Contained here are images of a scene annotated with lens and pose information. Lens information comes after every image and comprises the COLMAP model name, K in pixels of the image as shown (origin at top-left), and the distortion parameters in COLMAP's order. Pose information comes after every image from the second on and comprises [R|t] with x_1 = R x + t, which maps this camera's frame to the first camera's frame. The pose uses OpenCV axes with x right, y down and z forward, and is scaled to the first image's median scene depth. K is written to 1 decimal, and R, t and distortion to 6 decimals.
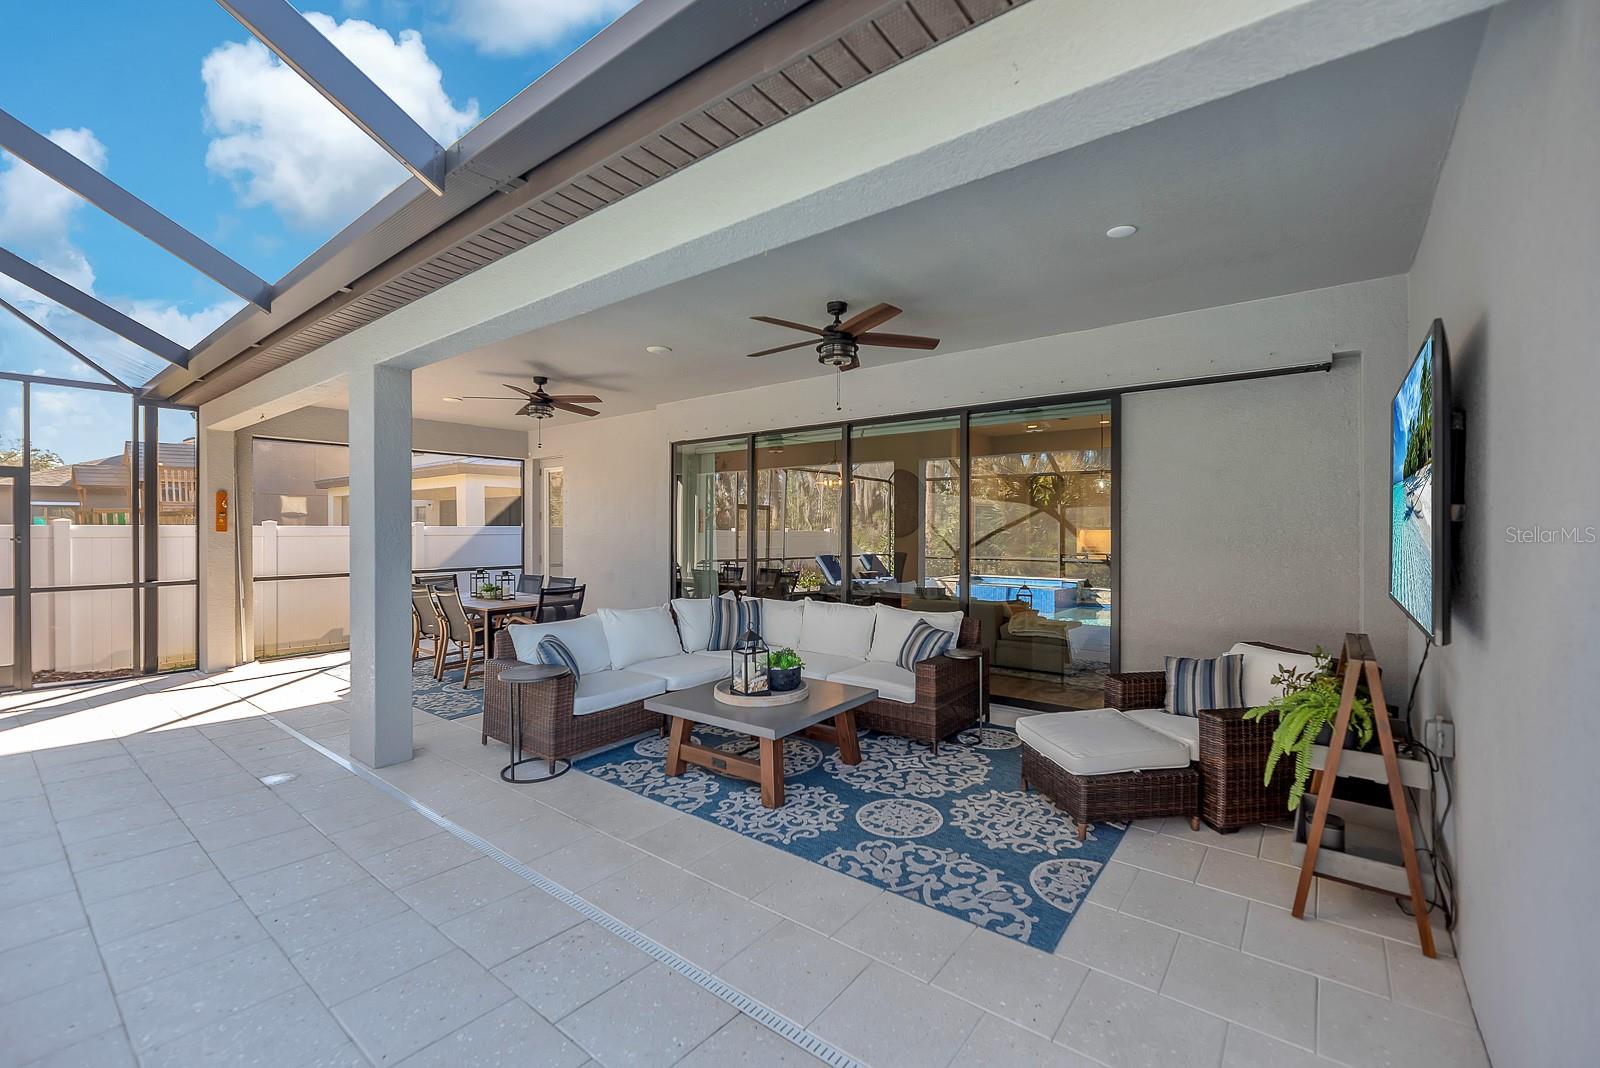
lens RADIAL K [[654.7, 0, 804.7], [0, 654.7, 530.8], [0, 0, 1]] dist [0.002723, 0.000355]
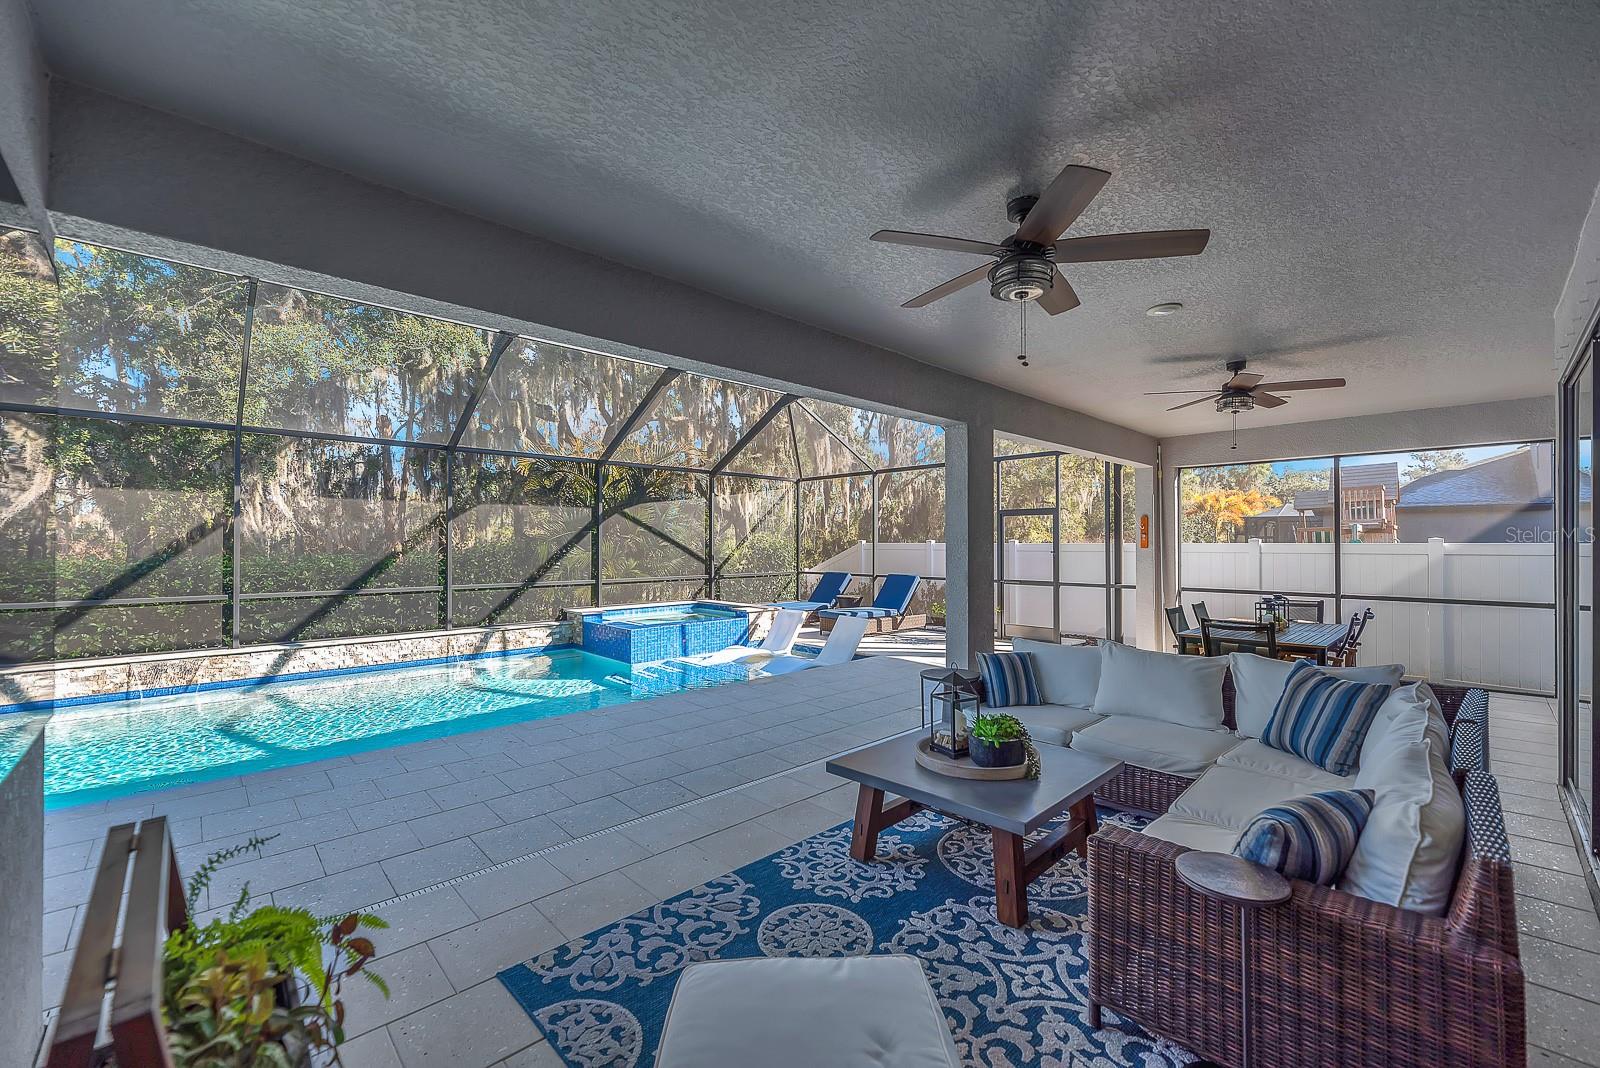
lens RADIAL K [[654.7, 0, 811.9], [0, 654.7, 529.6], [0, 0, 1]] dist [0.002723, 0.000355]
pose [[-0.130828, -0.022427, -0.991151, 0.930784], [-0.003871, 0.999748, -0.022110, -0.009503], [0.991397, 0.000944, -0.130882, 1.133721]]
